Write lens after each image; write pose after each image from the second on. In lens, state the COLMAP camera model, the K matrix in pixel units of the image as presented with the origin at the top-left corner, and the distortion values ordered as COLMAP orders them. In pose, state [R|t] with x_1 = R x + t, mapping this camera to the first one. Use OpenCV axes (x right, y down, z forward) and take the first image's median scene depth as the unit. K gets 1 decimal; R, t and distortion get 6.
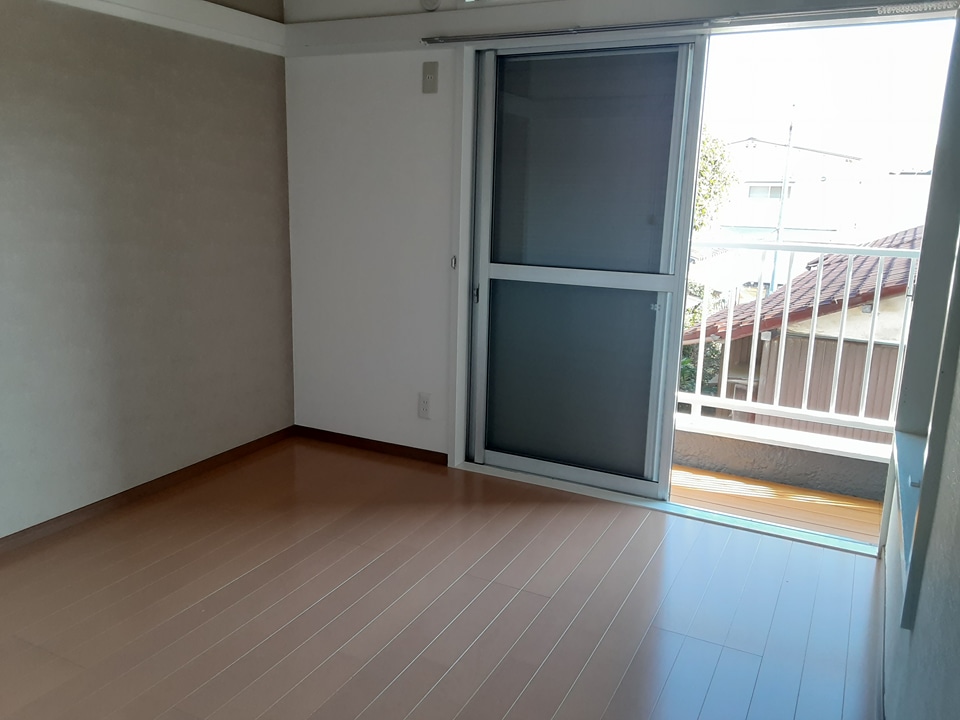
lens RADIAL K [[766.1, 0, 479.5], [0, 766.1, 357.5], [0, 0, 1]] dist [0.033557, -0.019381]
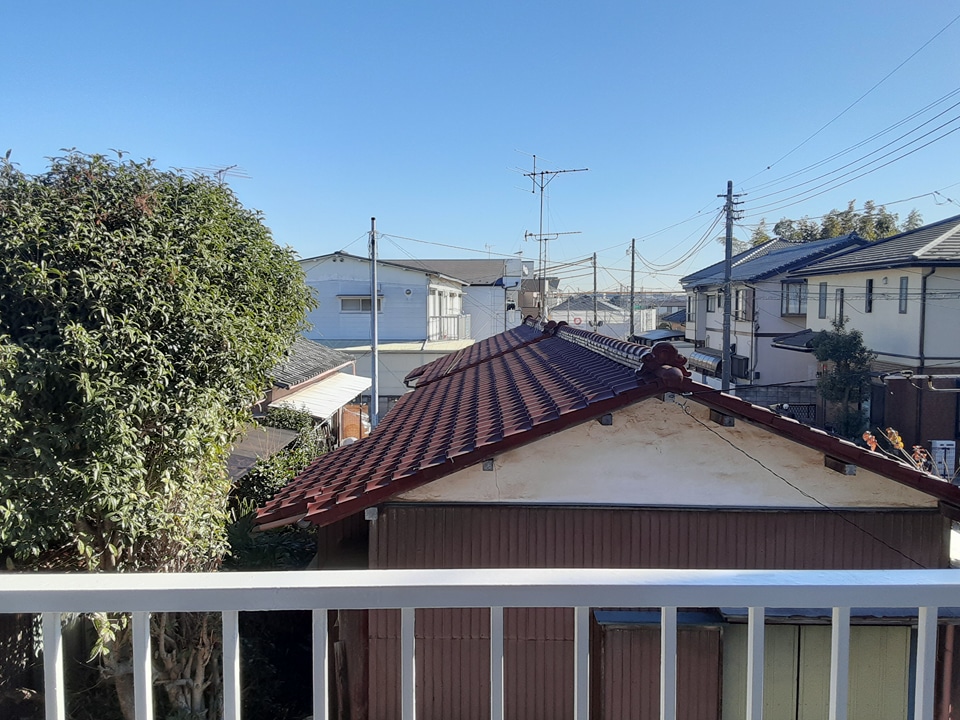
lens RADIAL K [[766.1, 0, 477.9], [0, 766.1, 362.4], [0, 0, 1]] dist [0.033557, -0.019381]
pose [[0.876489, -0.060920, 0.477551, 0.116290], [0.125046, 0.986724, -0.103634, -0.076786], [-0.464898, 0.150550, 0.872471, 0.280584]]
